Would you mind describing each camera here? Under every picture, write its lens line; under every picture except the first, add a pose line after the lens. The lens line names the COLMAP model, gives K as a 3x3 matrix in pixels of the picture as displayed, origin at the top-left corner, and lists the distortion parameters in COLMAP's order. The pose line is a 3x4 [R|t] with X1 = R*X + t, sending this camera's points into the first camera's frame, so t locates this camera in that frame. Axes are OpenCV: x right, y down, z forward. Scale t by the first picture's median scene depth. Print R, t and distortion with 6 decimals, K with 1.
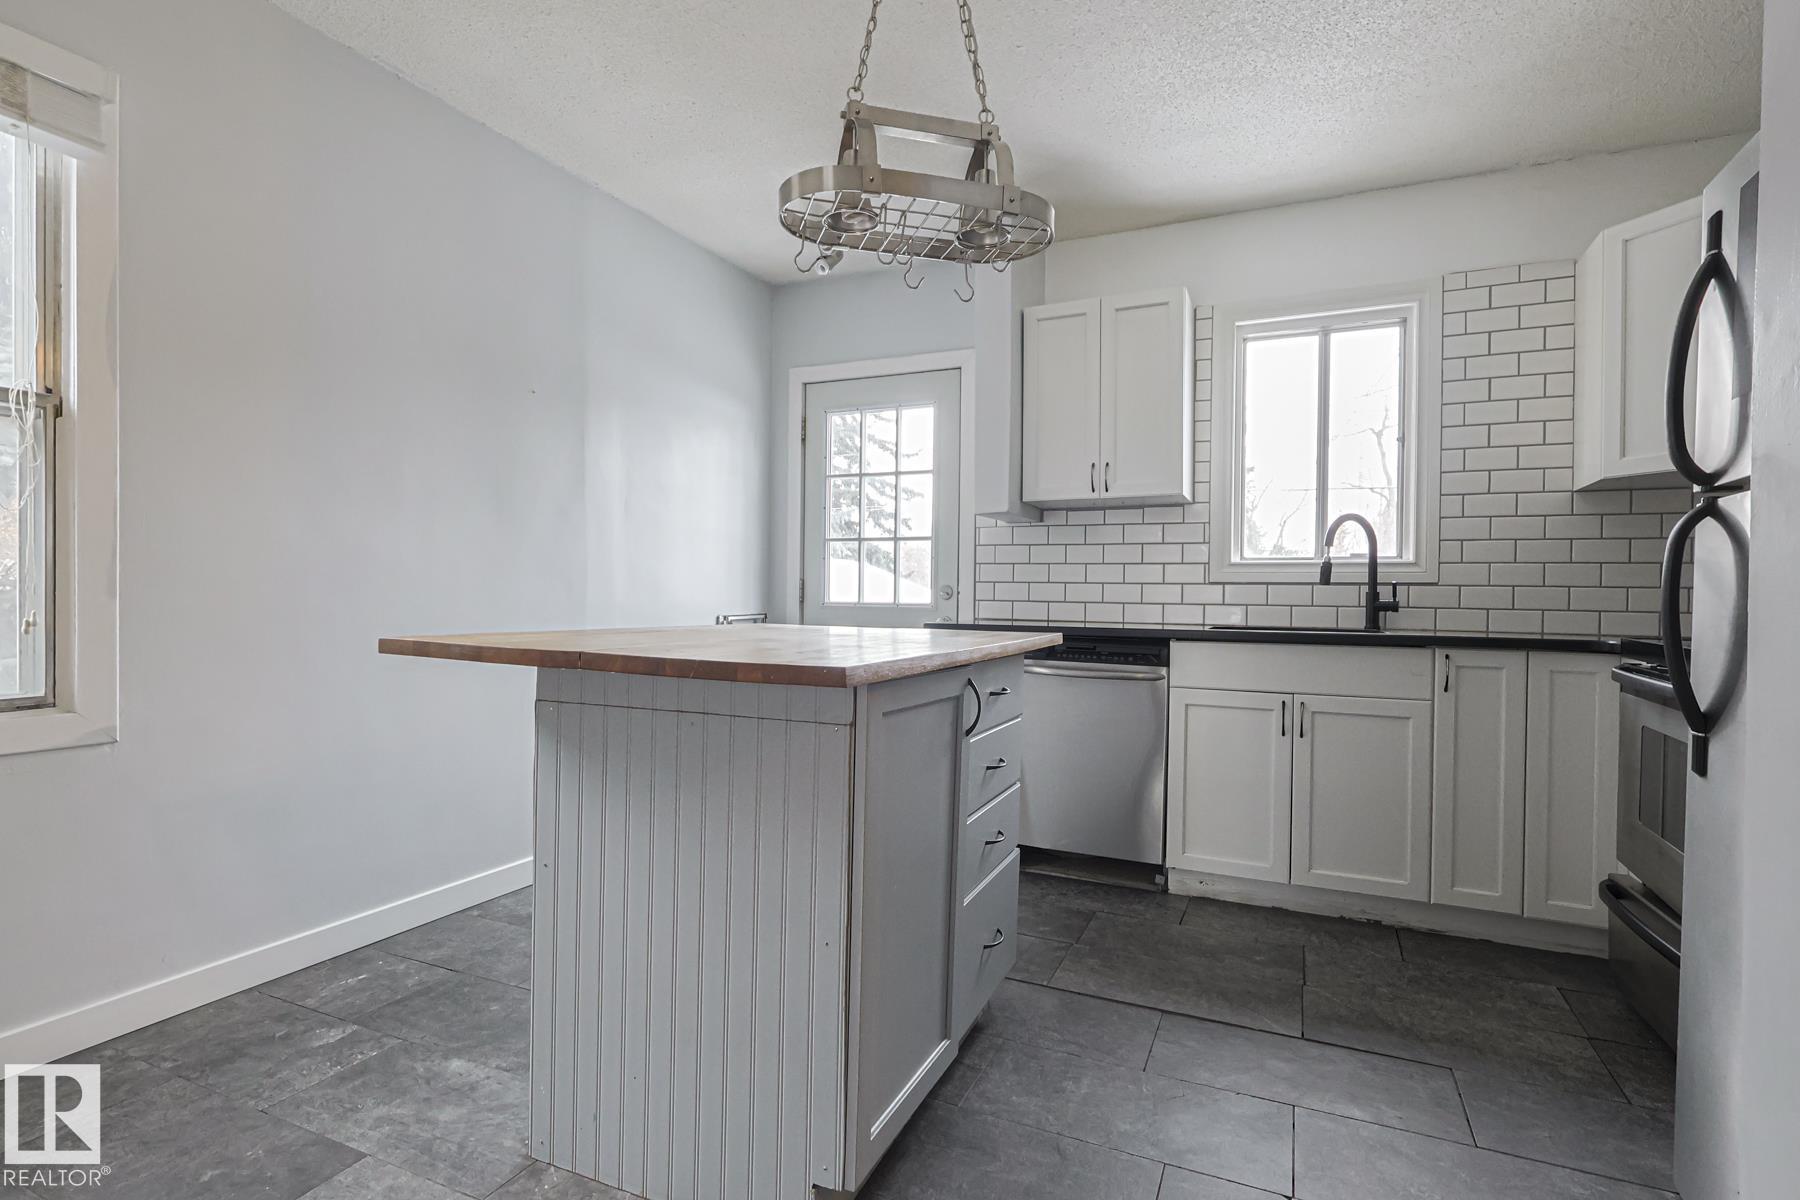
lens RADIAL K [[871.2, 0, 910.2], [0, 871.2, 595.0], [0, 0, 1]] dist [0.004319, 0.000820]
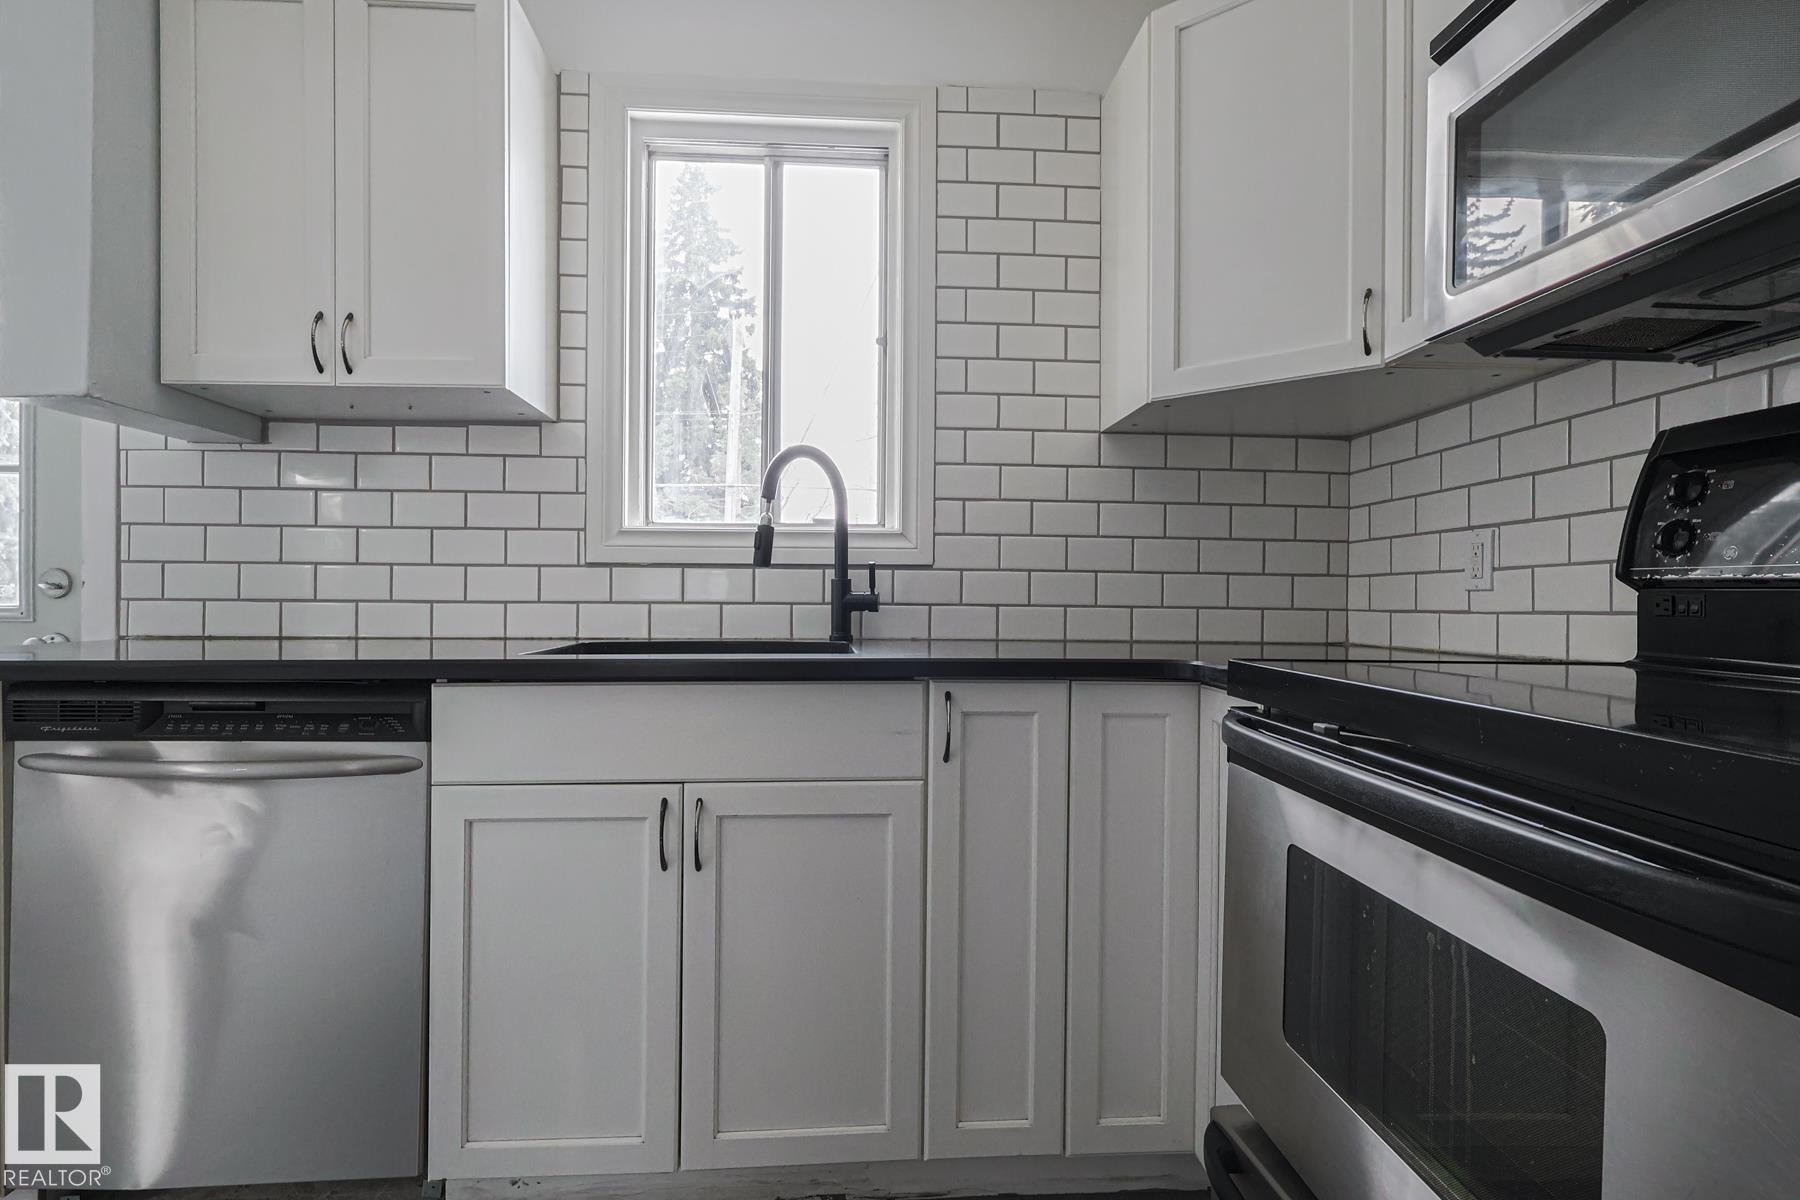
lens RADIAL K [[880.4, 0, 895.2], [0, 880.4, 598.3], [0, 0, 1]] dist [-0.003001, -0.000189]
pose [[0.877041, -0.008000, 0.480349, 0.268271], [0.005129, 0.999960, 0.007289, 0.005350], [-0.480389, -0.003929, 0.877047, 0.443629]]
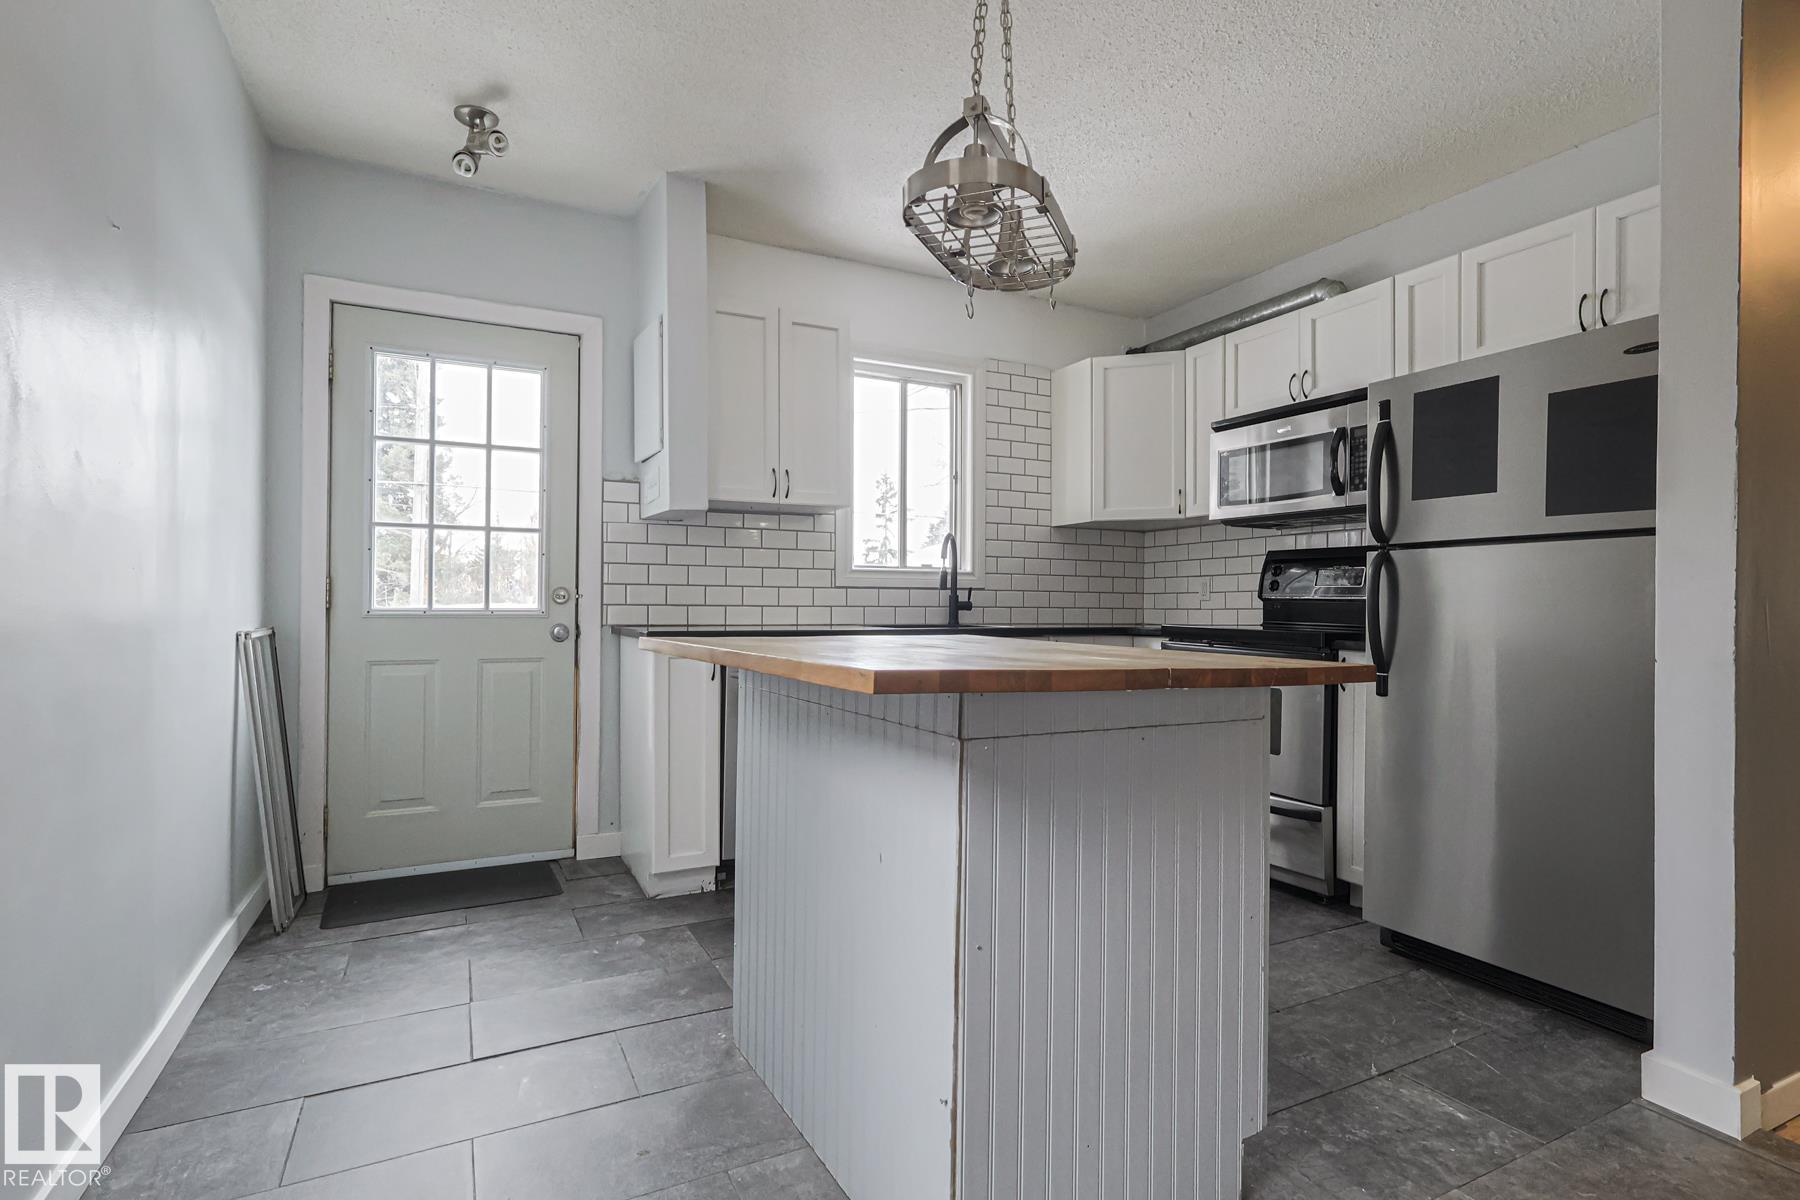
lens RADIAL K [[888.7, 0, 895.8], [0, 888.7, 599.1], [0, 0, 1]] dist [0.006653, 0.001416]
pose [[0.625986, -0.004332, 0.779822, -0.539866], [0.002844, 0.999991, 0.003271, -0.001917], [-0.779829, 0.000170, 0.625993, 0.251121]]
